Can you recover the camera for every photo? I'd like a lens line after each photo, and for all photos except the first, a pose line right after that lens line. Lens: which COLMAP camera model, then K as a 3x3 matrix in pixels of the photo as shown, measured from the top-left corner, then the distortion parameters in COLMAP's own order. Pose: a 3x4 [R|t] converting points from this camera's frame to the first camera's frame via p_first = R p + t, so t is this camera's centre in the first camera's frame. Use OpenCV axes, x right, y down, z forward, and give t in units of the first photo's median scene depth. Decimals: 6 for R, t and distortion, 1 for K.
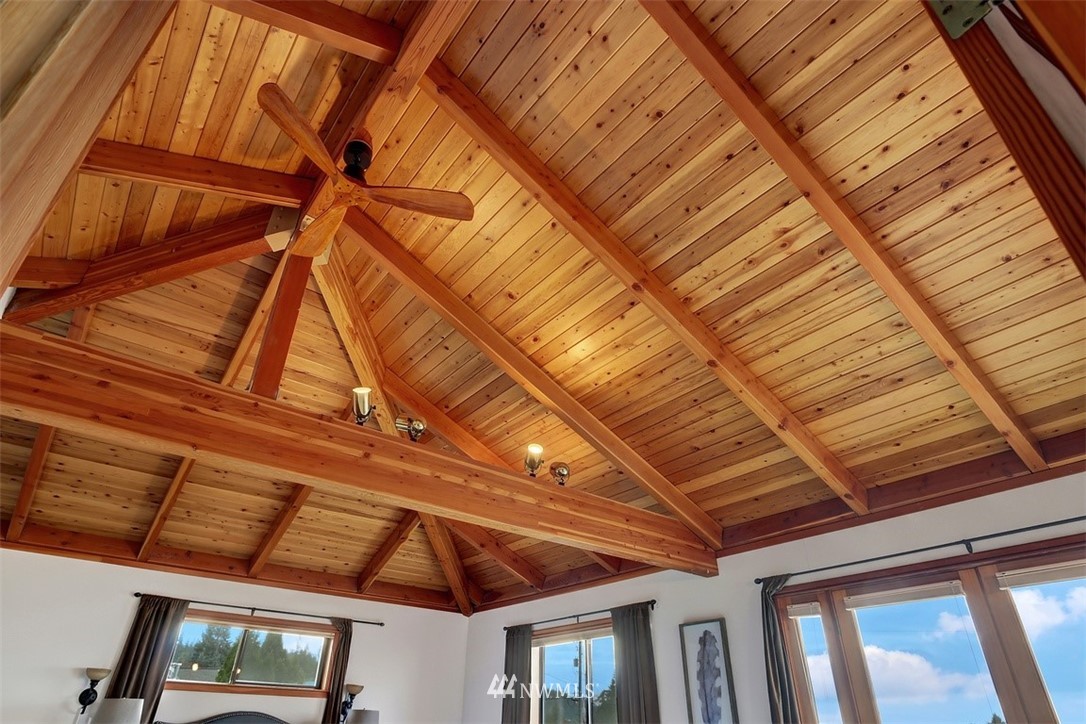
lens RADIAL K [[608.1, 0, 537.4], [0, 608.1, 370.7], [0, 0, 1]] dist [-0.017470, 0.002759]
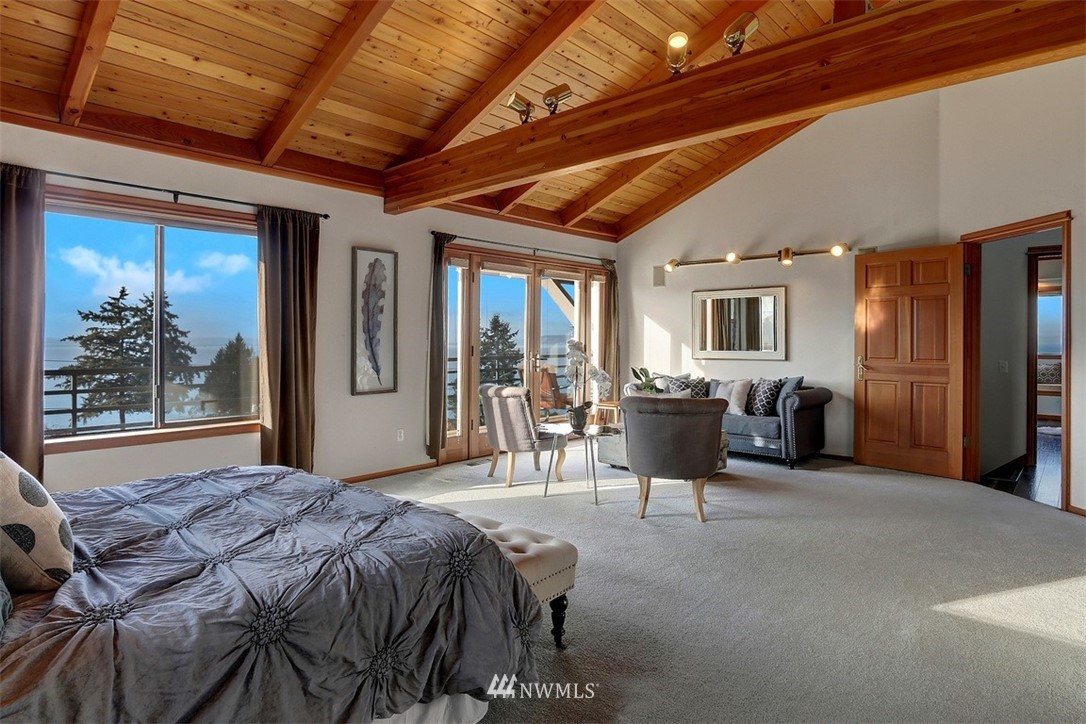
lens RADIAL K [[591.0, 0, 538.3], [0, 591.0, 346.4], [0, 0, 1]] dist [-0.019182, 0.000831]
pose [[-0.158858, -0.027660, 0.986914, -0.852378], [-0.510572, 0.857867, -0.058141, 0.506347], [-0.845033, -0.513126, -0.150402, 0.884539]]
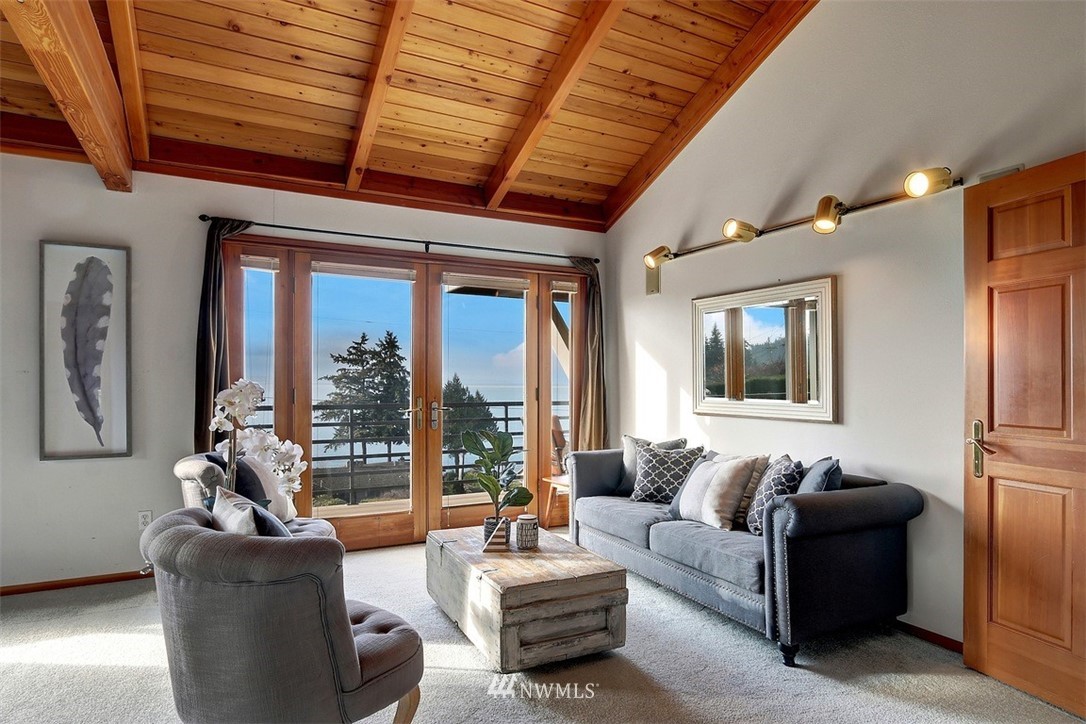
lens RADIAL K [[599.1, 0, 538.9], [0, 599.1, 378.3], [0, 0, 1]] dist [-0.014673, 0.000319]
pose [[0.180910, -0.012715, 0.983417, -0.344281], [-0.508093, 0.854936, 0.104523, 0.220342], [-0.842088, -0.518577, 0.148206, 0.392510]]
